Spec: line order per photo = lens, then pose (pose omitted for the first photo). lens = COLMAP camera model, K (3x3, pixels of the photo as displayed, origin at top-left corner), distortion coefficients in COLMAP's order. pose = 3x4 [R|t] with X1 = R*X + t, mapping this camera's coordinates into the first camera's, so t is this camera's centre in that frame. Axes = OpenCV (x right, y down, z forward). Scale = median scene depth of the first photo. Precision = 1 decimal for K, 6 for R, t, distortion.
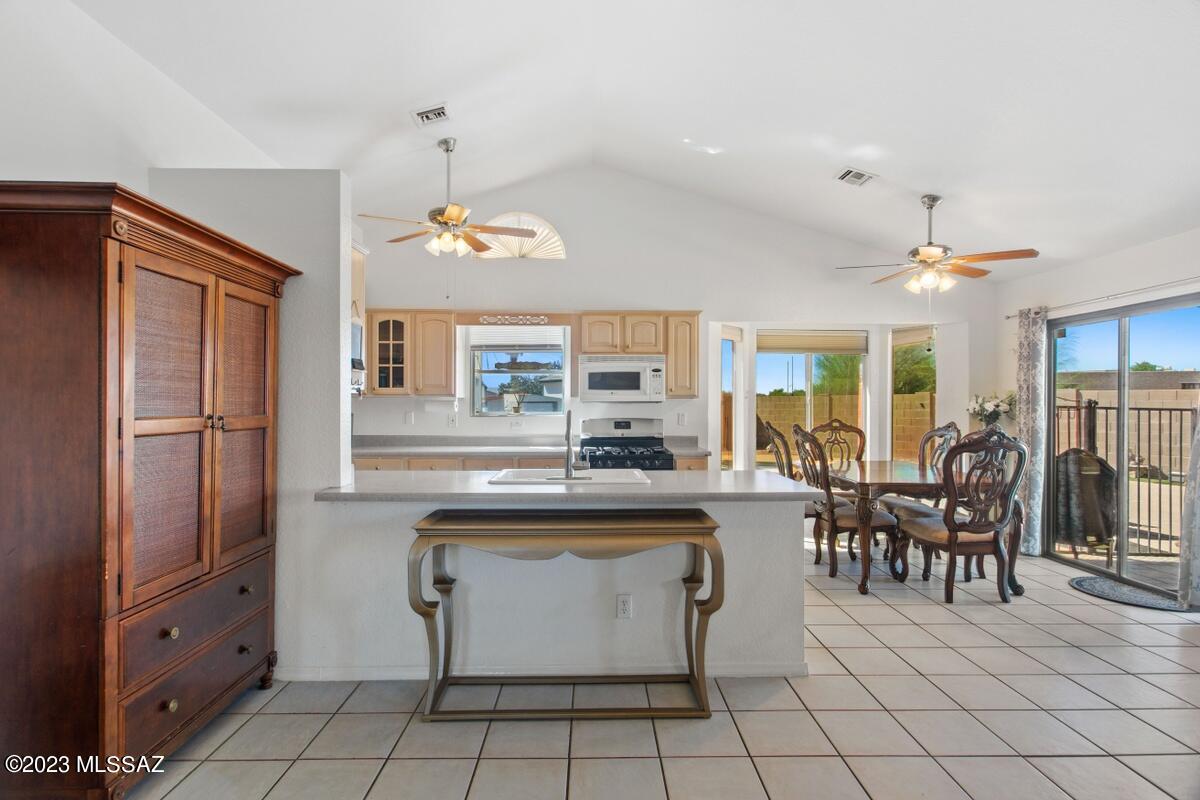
lens RADIAL K [[622.6, 0, 588.3], [0, 622.6, 407.8], [0, 0, 1]] dist [0.002737, 0.002933]
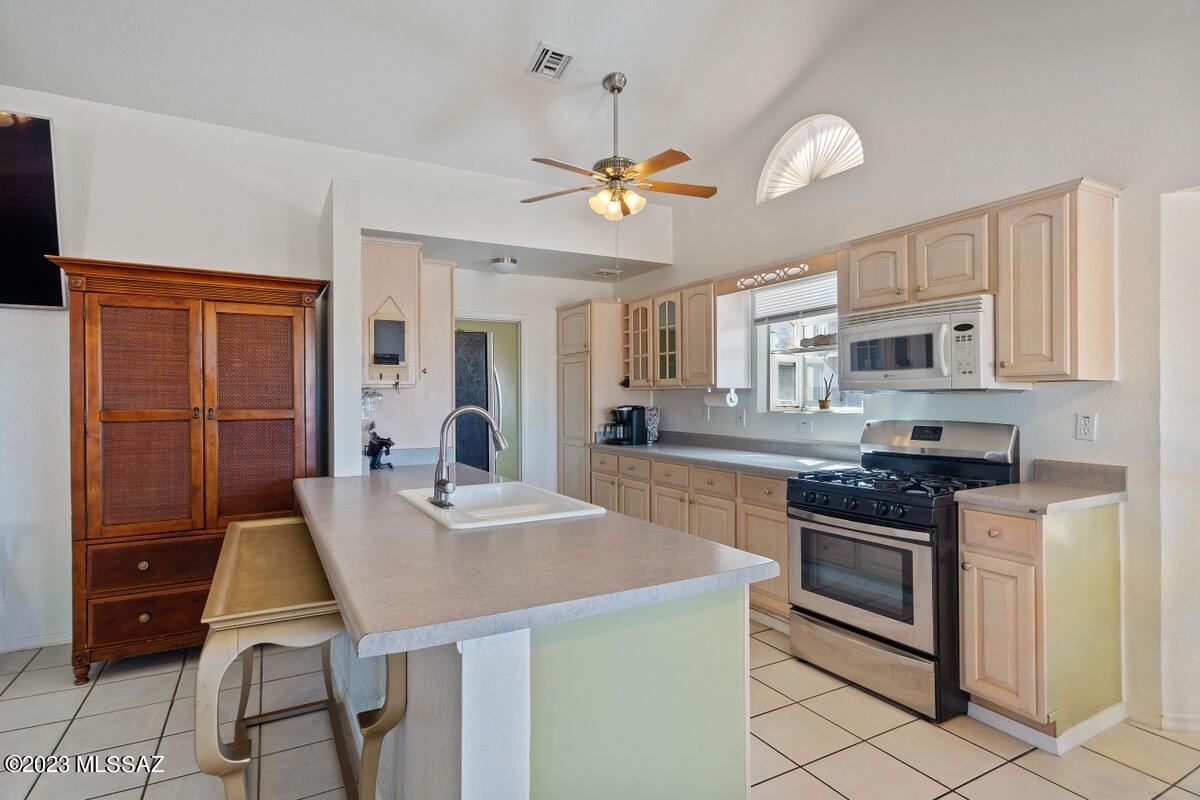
lens RADIAL K [[622.6, 0, 592.6], [0, 622.6, 394.5], [0, 0, 1]] dist [0.002737, 0.002933]
pose [[0.459773, -0.009653, -0.887984, 0.415828], [0.002288, 0.999950, -0.009686, -0.001589], [0.888033, 0.002422, 0.459773, 0.501020]]
